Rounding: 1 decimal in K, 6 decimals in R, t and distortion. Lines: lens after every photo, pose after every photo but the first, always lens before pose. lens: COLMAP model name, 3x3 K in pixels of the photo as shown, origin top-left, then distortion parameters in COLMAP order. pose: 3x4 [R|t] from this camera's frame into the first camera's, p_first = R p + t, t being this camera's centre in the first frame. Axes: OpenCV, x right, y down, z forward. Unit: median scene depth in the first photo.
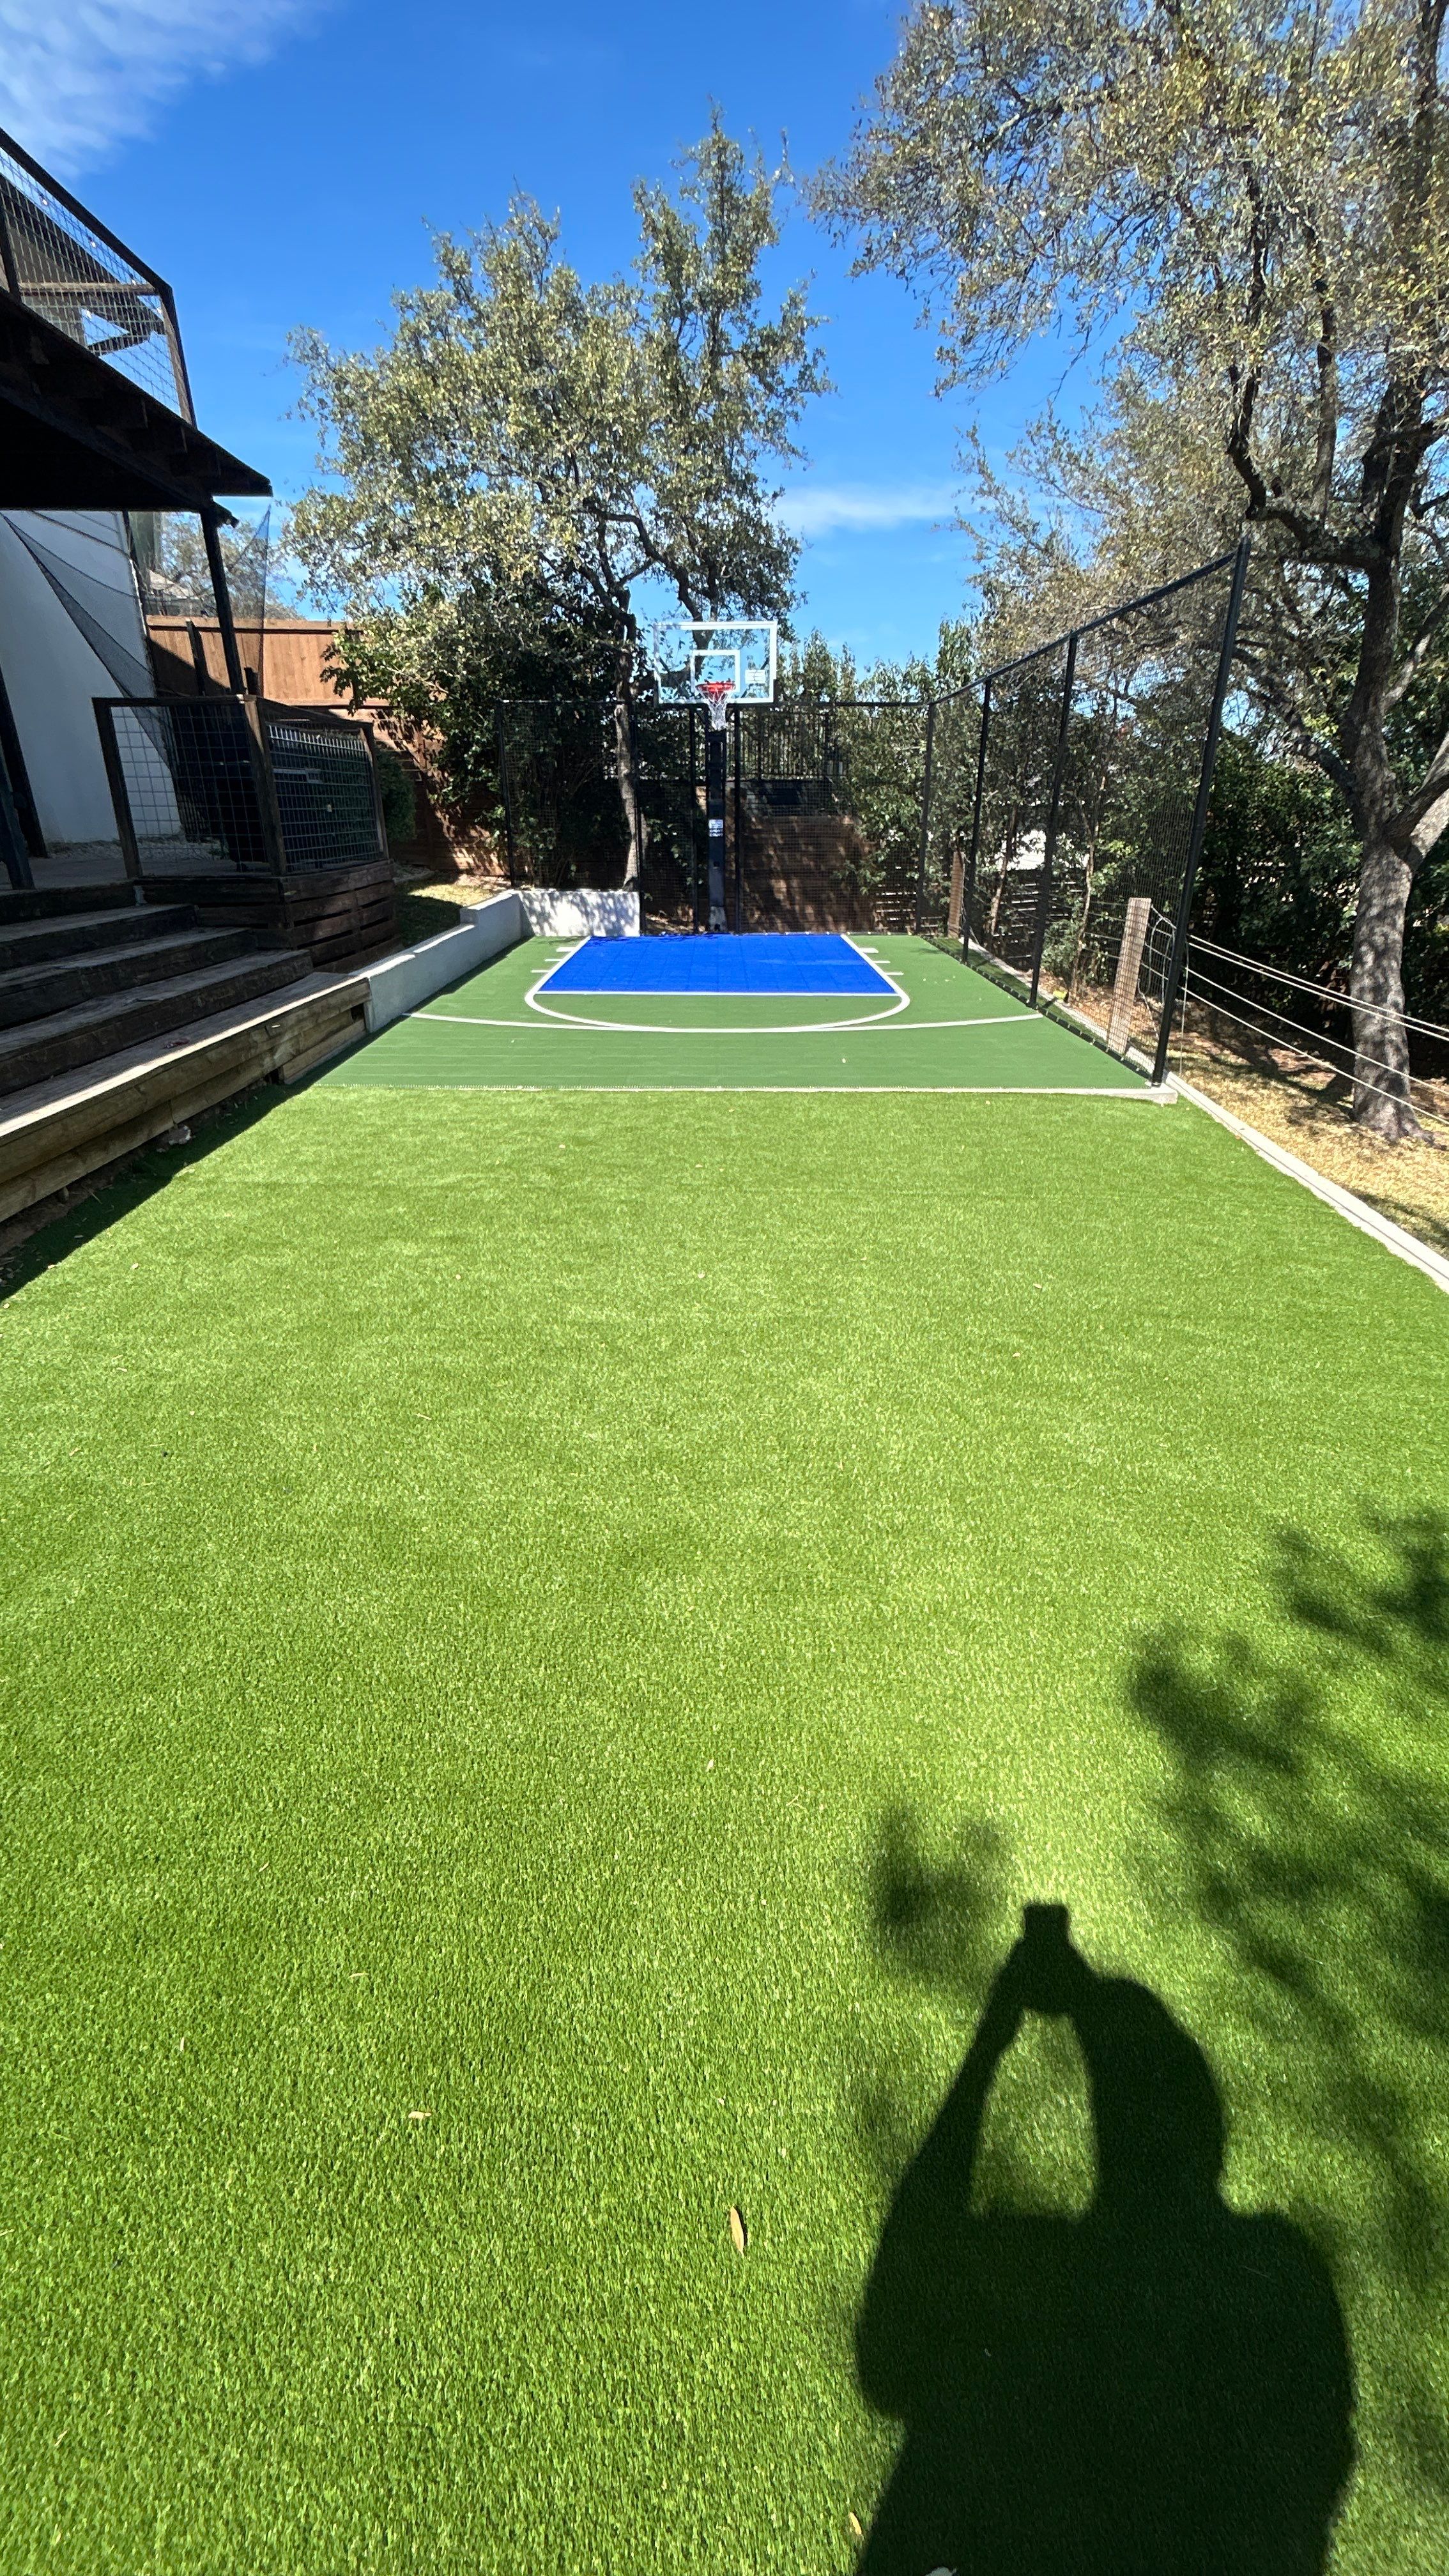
lens RADIAL K [[1013.0, 0, 724.5], [0, 1013.0, 1288.0], [0, 0, 1]] dist [-0.020340, 0.000152]
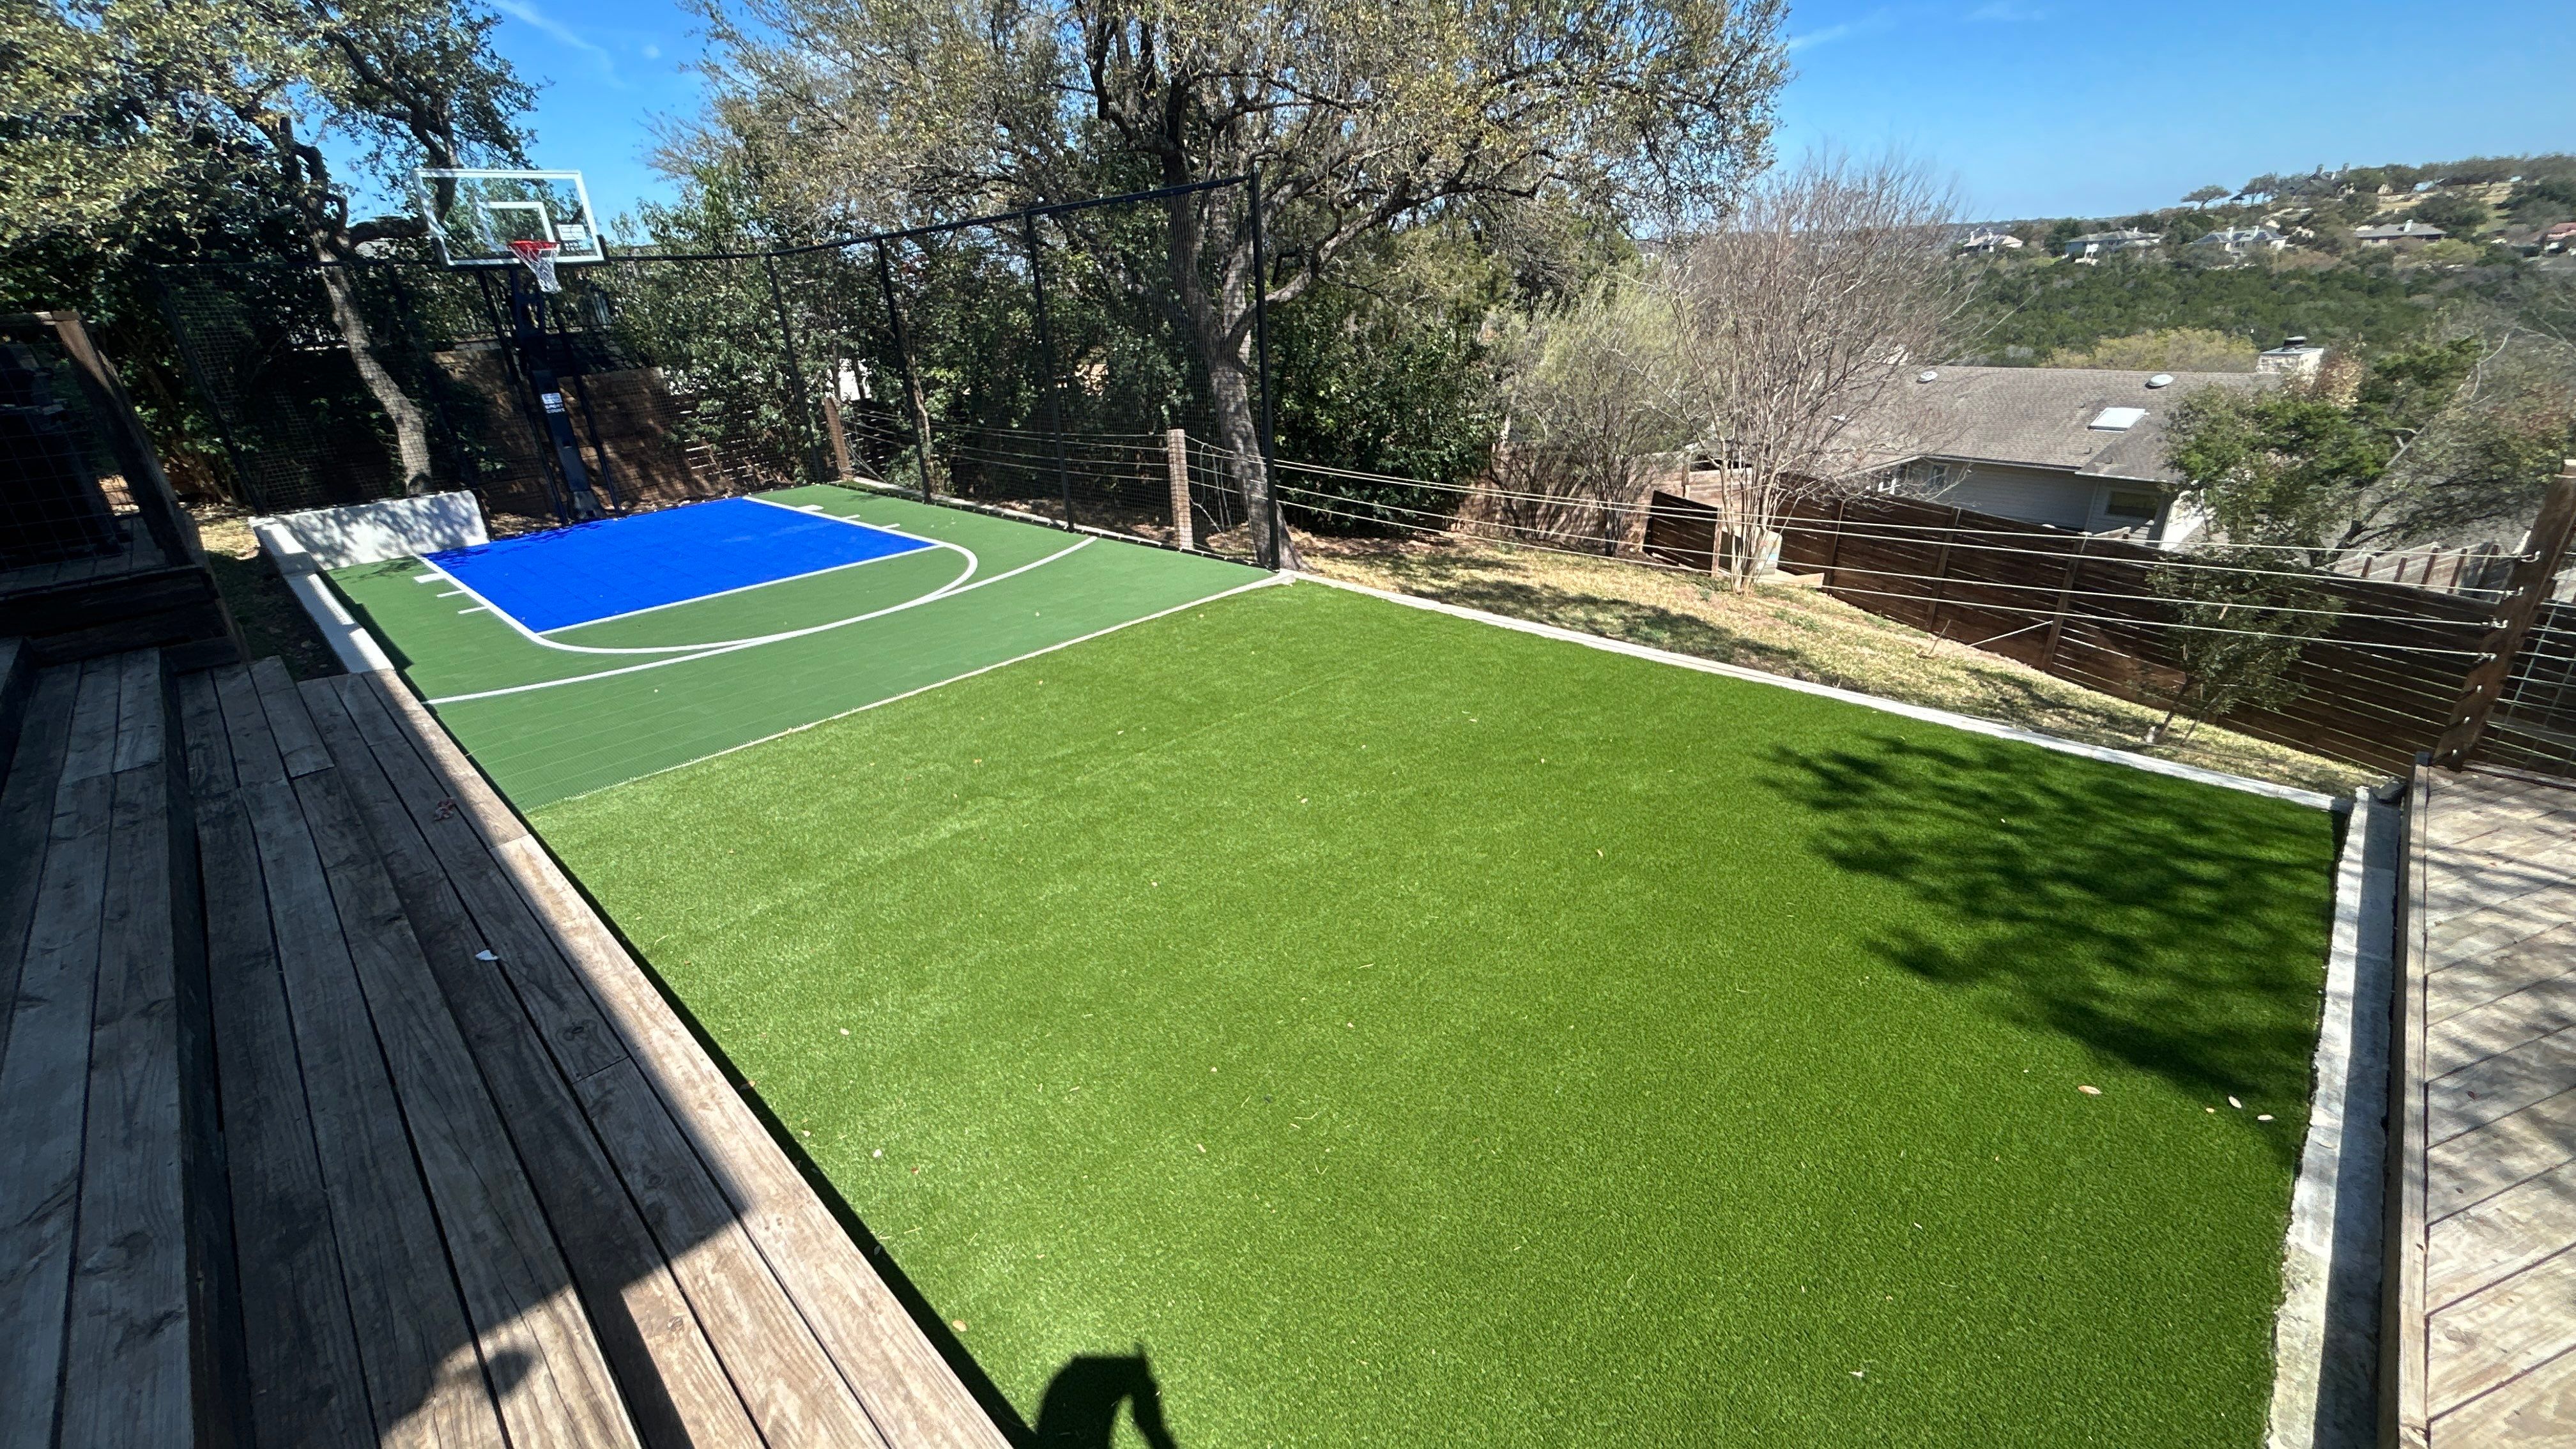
lens RADIAL K [[1013.0, 0, 1288.0], [0, 1013.0, 724.5], [0, 0, 1]] dist [-0.020340, 0.000152]
pose [[0.692951, -0.314521, 0.648764, -0.401573], [0.351507, 0.933023, 0.076883, -0.100087], [-0.629493, 0.174769, 0.757096, 0.047573]]
